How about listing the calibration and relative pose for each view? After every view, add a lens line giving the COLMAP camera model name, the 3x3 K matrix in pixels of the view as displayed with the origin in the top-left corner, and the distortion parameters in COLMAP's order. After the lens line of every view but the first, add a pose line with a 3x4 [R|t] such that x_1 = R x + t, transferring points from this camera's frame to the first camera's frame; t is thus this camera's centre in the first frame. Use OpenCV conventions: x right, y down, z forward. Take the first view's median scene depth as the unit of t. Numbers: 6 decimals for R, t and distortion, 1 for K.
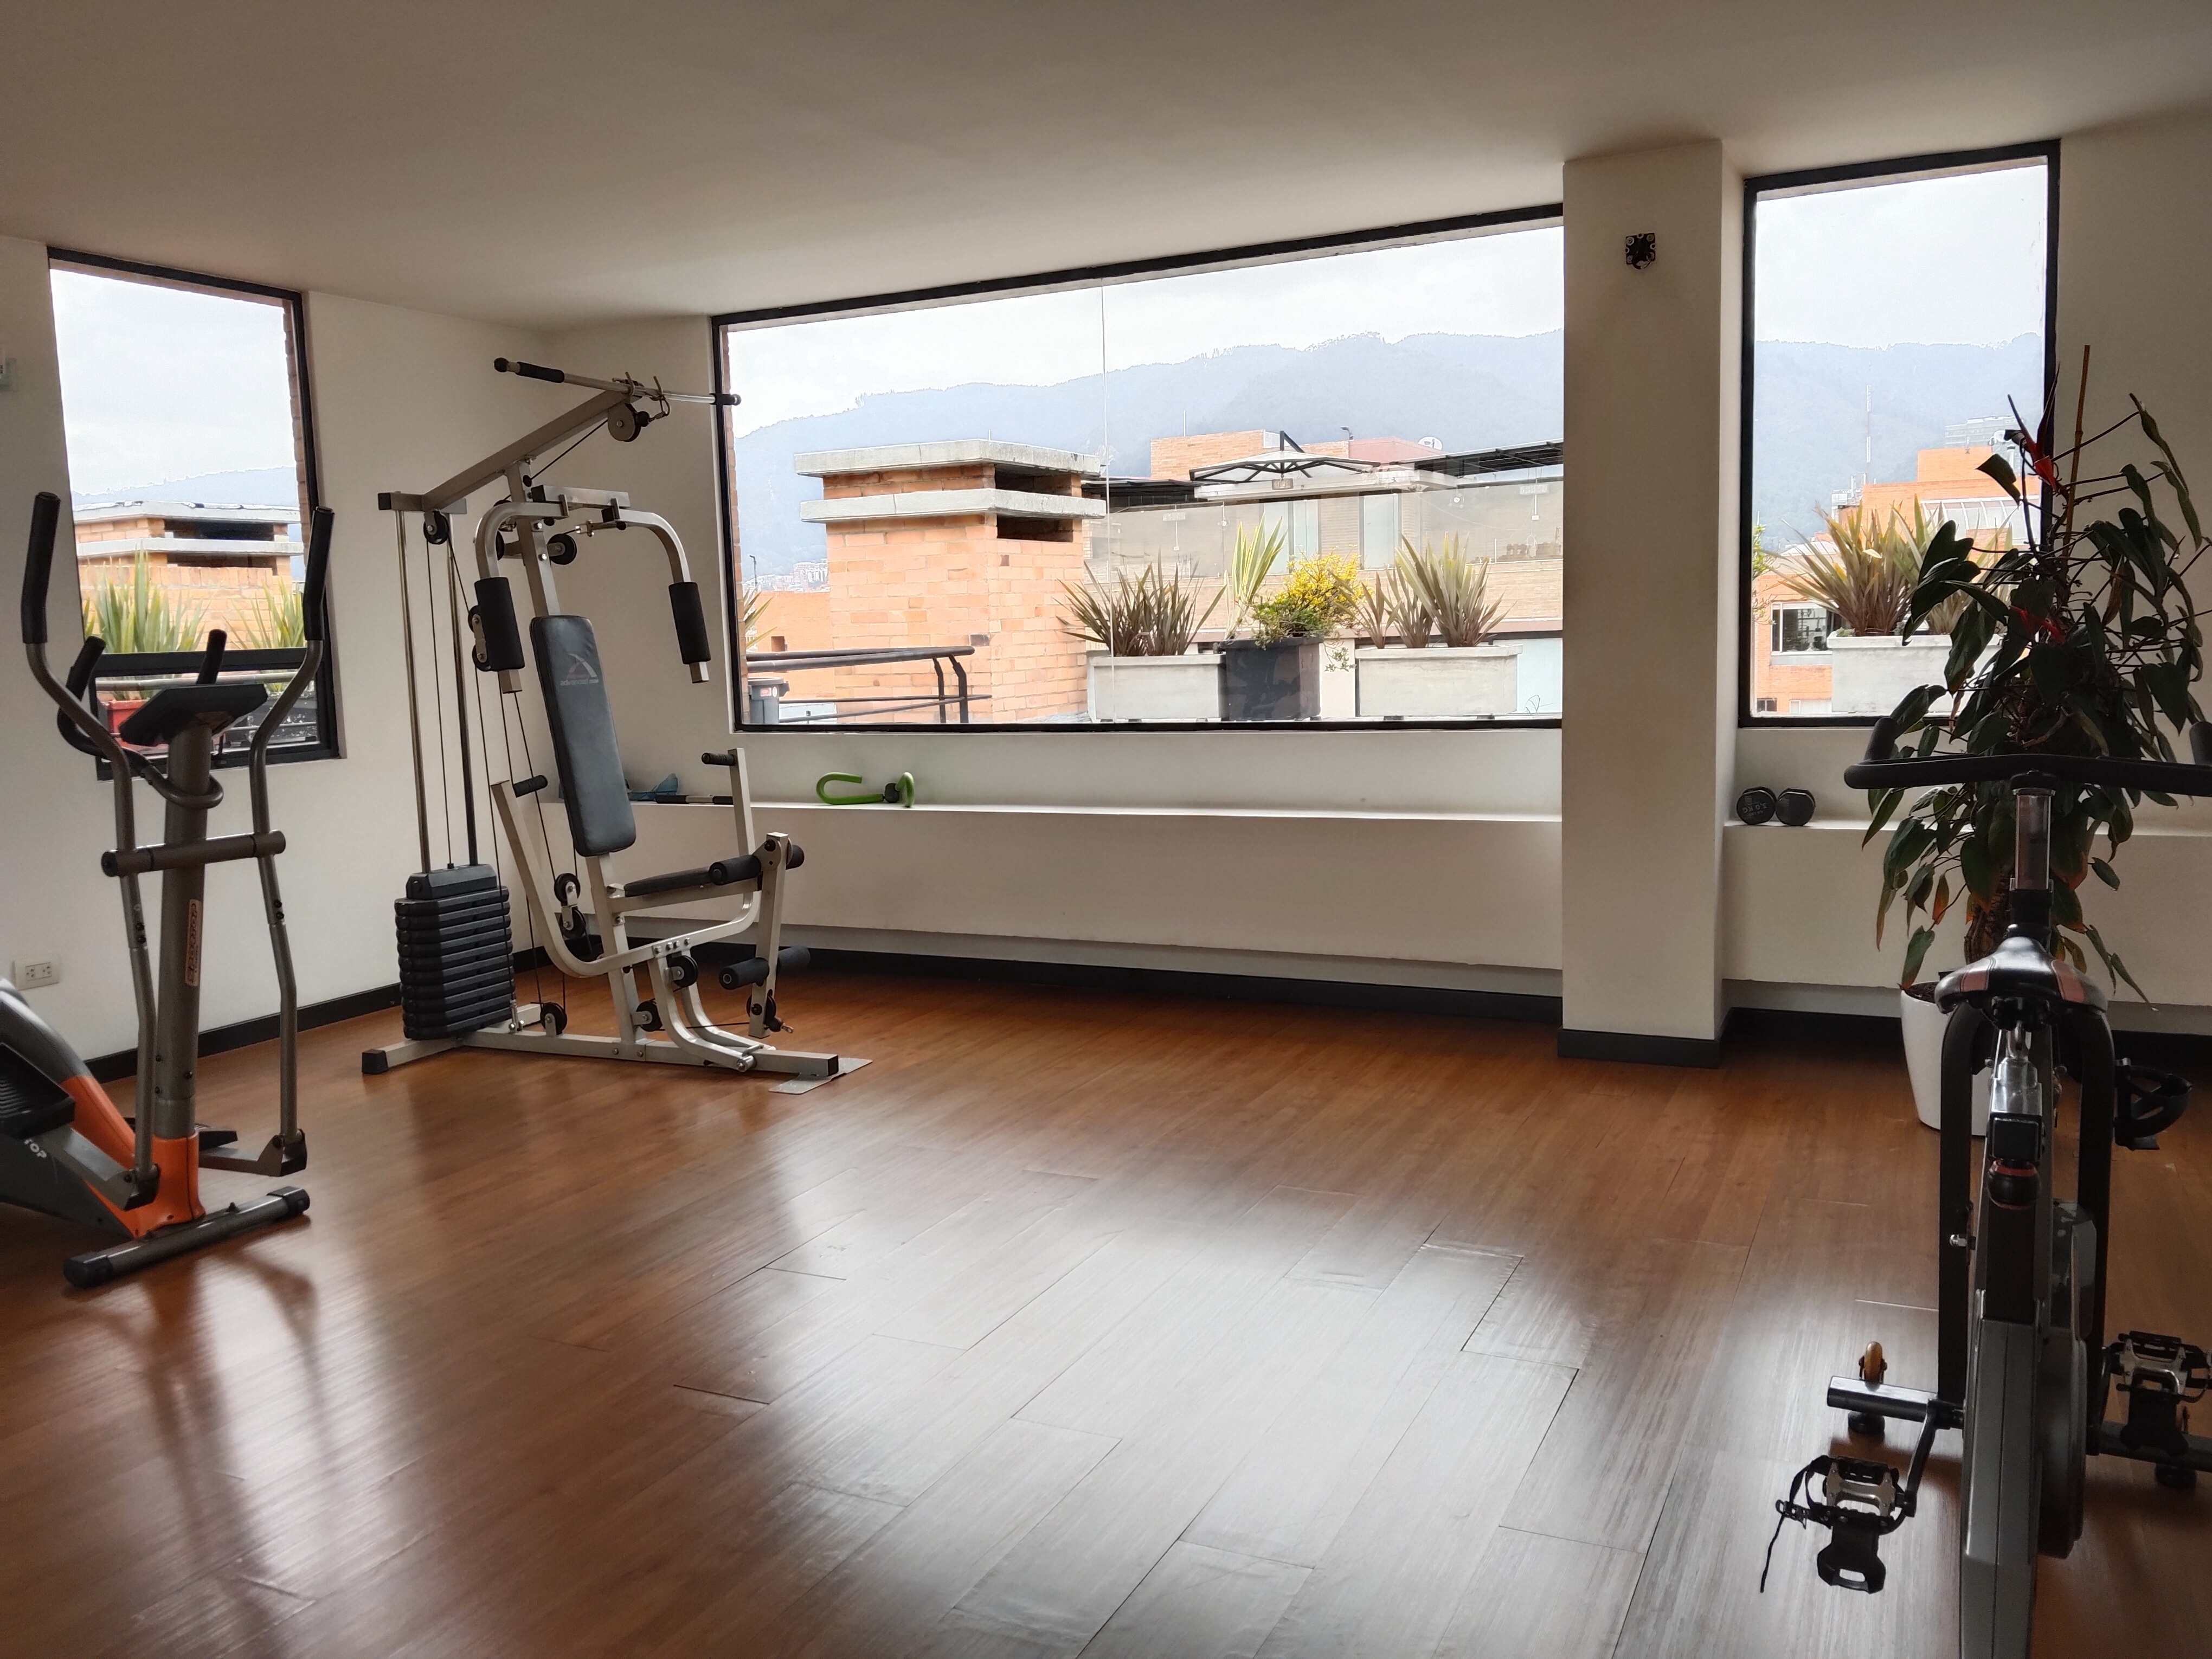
lens RADIAL K [[1760.1, 0, 1099.9], [0, 1760.1, 802.0], [0, 0, 1]] dist [0.089184, -0.152749]
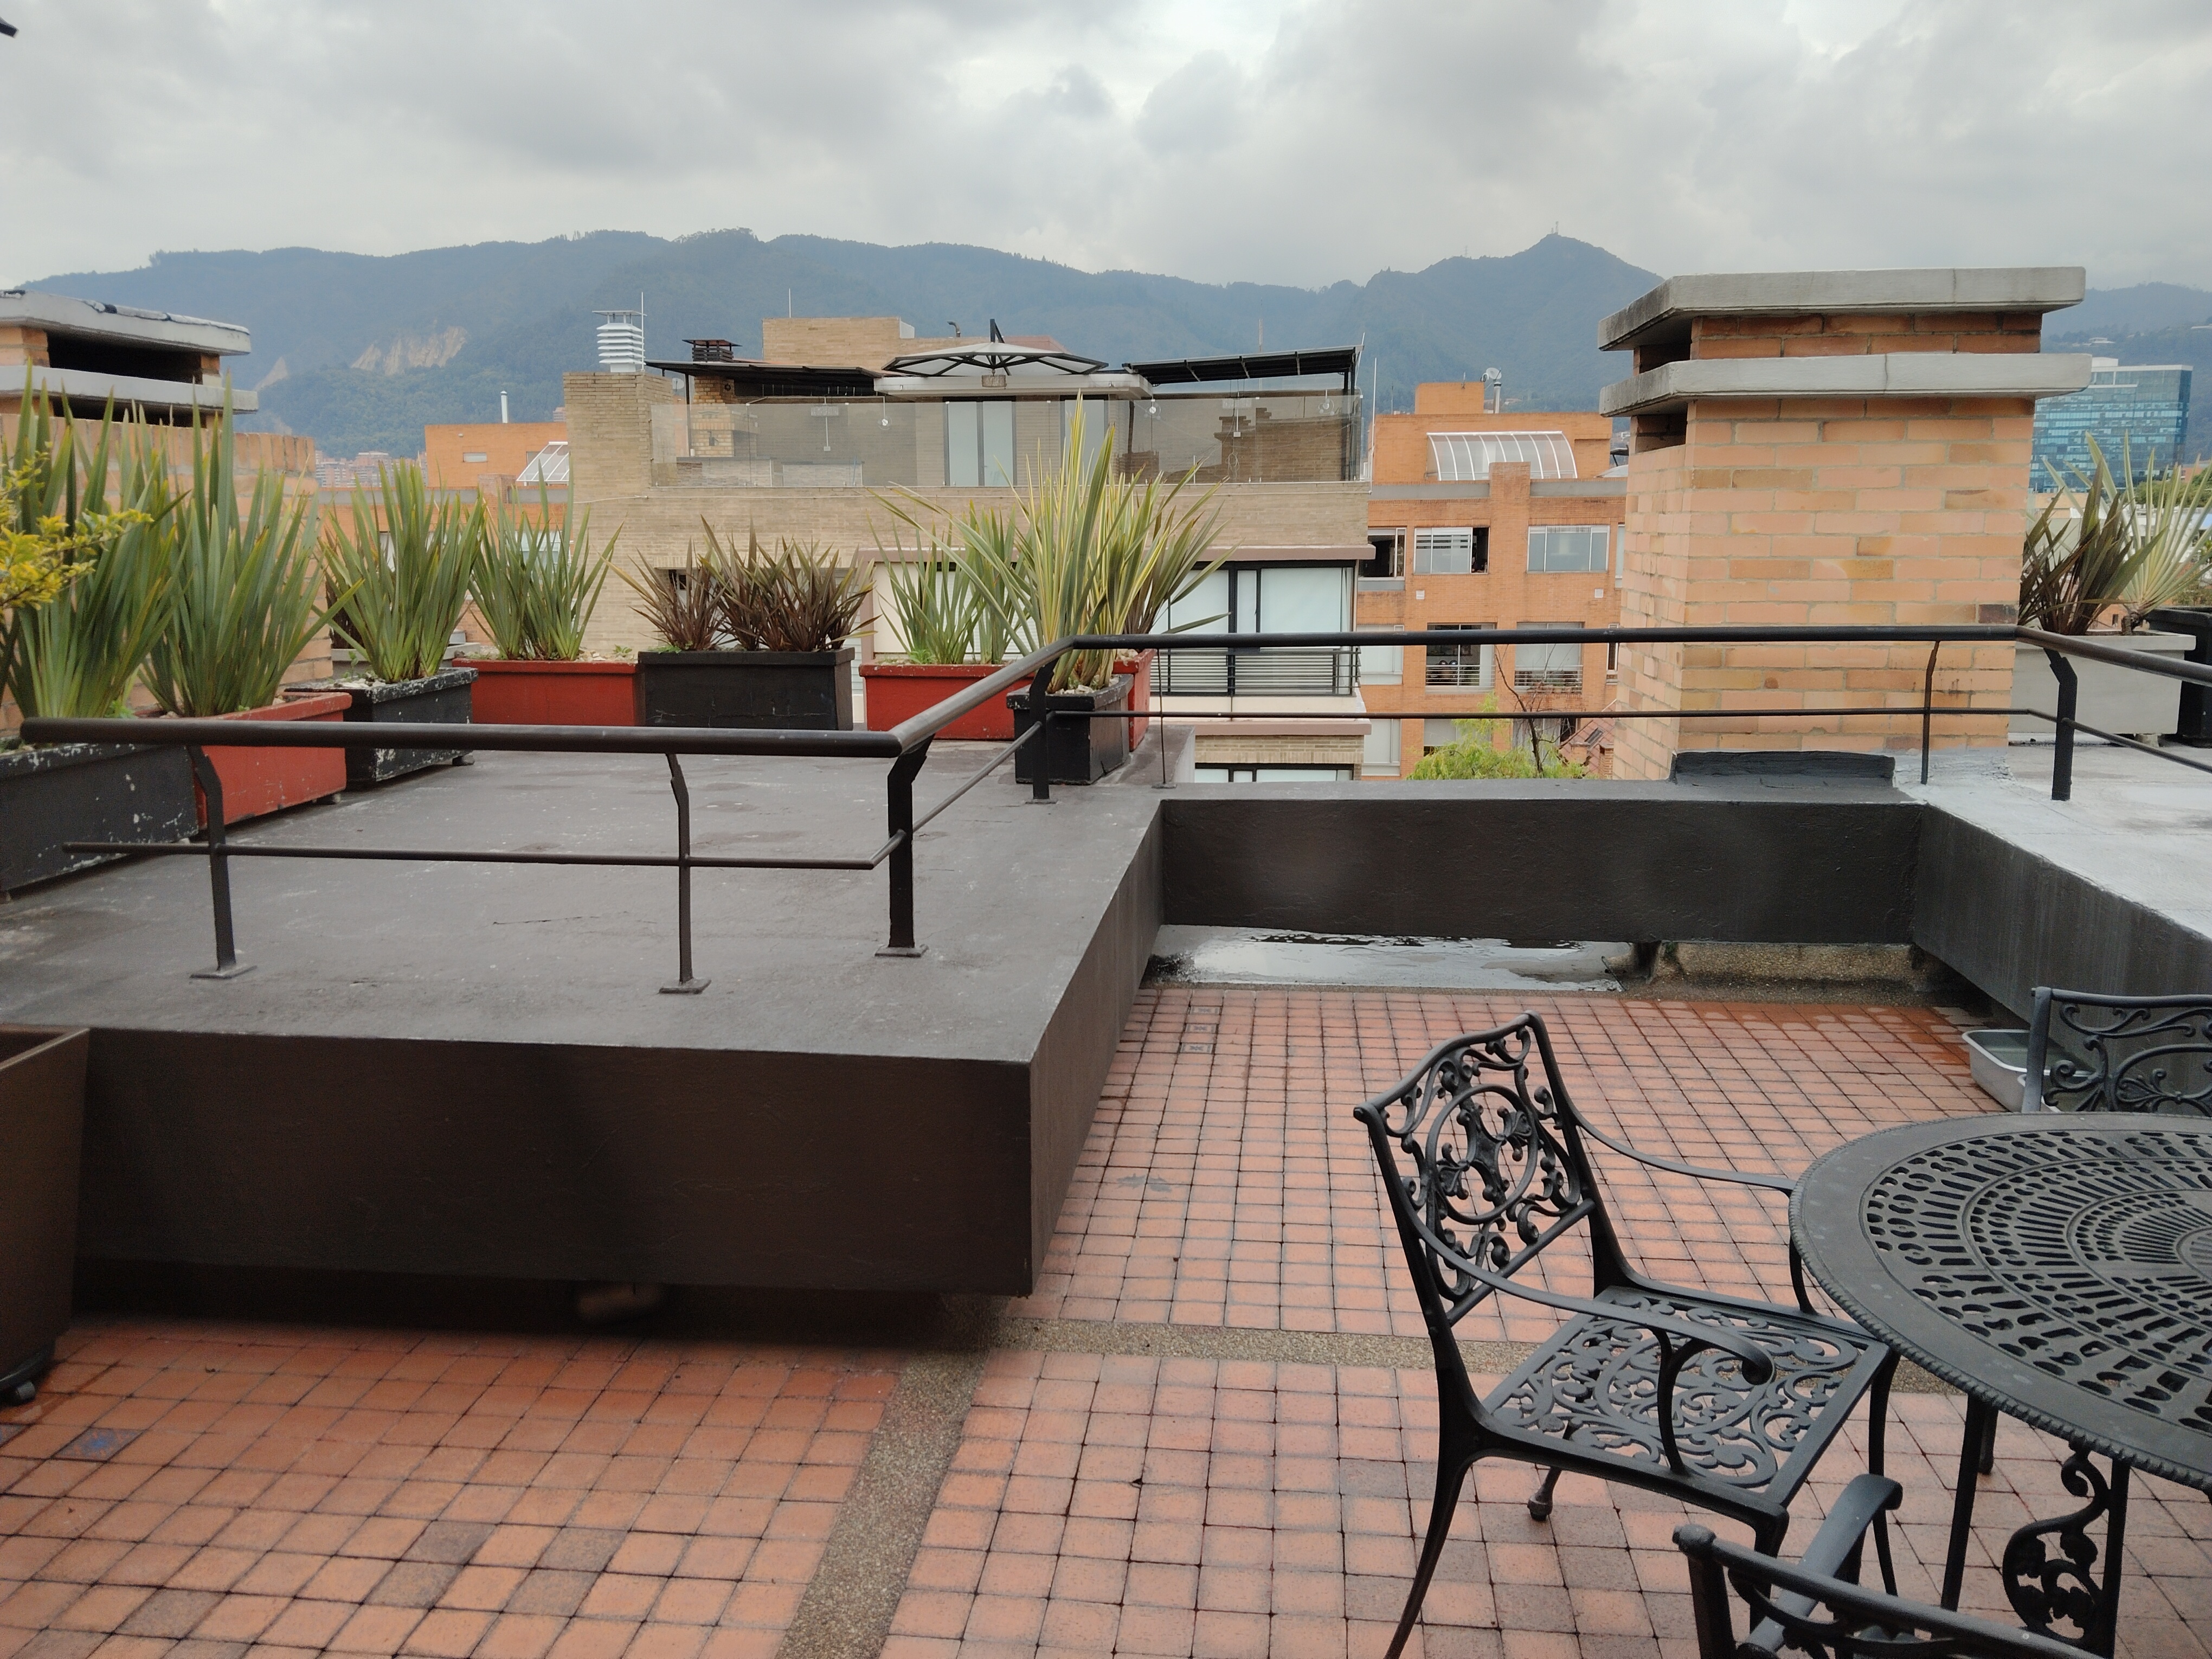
lens RADIAL K [[1760.1, 0, 1099.9], [0, 1760.1, 802.0], [0, 0, 1]] dist [0.089184, -0.152749]
pose [[0.940385, -0.025063, 0.339186, -0.150526], [0.007661, 0.998589, 0.052548, -0.017179], [-0.340025, -0.046817, 0.939250, 0.148110]]
